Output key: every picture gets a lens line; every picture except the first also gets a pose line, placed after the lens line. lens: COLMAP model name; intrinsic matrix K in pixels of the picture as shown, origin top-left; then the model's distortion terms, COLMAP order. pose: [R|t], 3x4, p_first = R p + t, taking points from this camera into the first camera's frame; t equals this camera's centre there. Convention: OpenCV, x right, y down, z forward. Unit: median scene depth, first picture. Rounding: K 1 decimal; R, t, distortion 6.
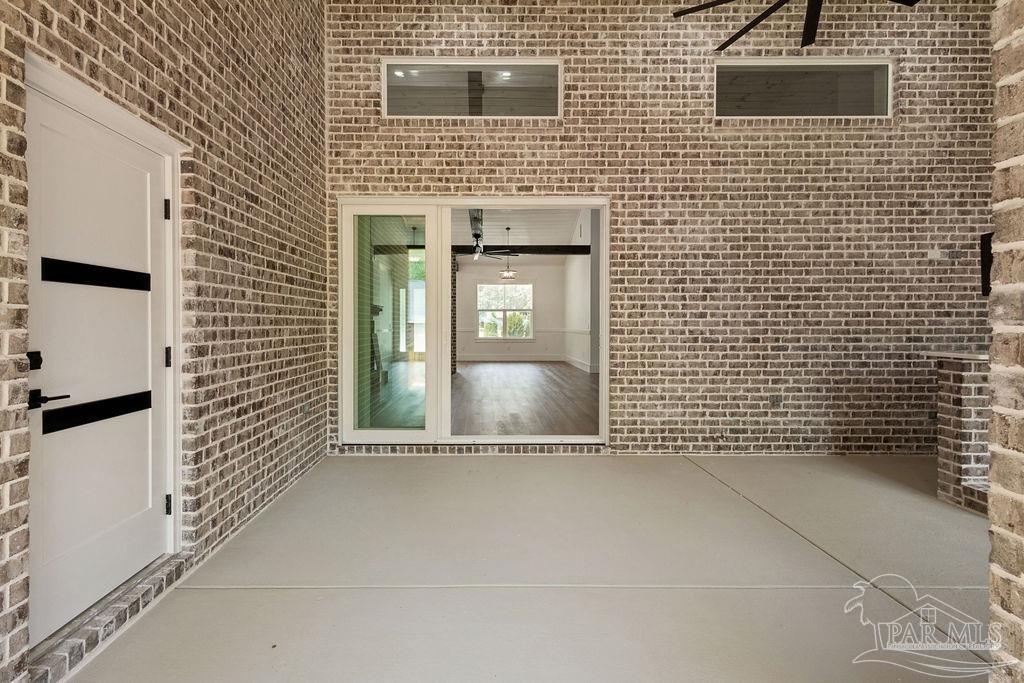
lens RADIAL K [[482.9, 0, 519.4], [0, 482.9, 324.9], [0, 0, 1]] dist [0.014513, -0.001389]
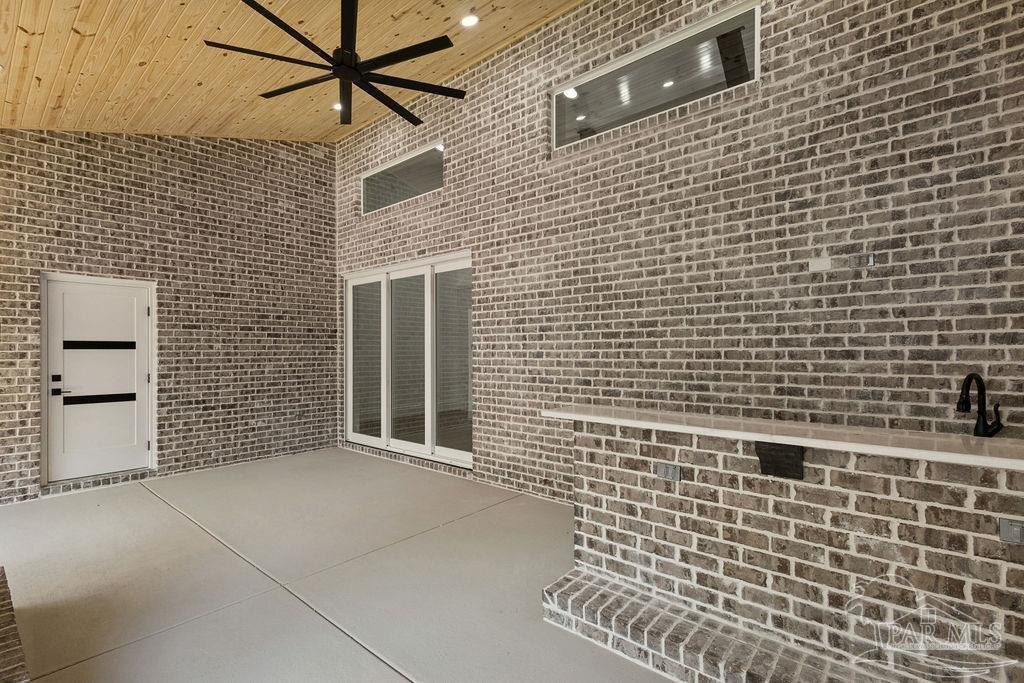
lens RADIAL K [[482.9, 0, 517.9], [0, 482.9, 347.1], [0, 0, 1]] dist [0.014513, -0.001389]
pose [[0.743826, -0.006209, -0.668345, 1.002353], [0.001158, 0.999967, -0.008002, -0.028151], [0.668373, 0.005178, 0.743809, 0.240247]]
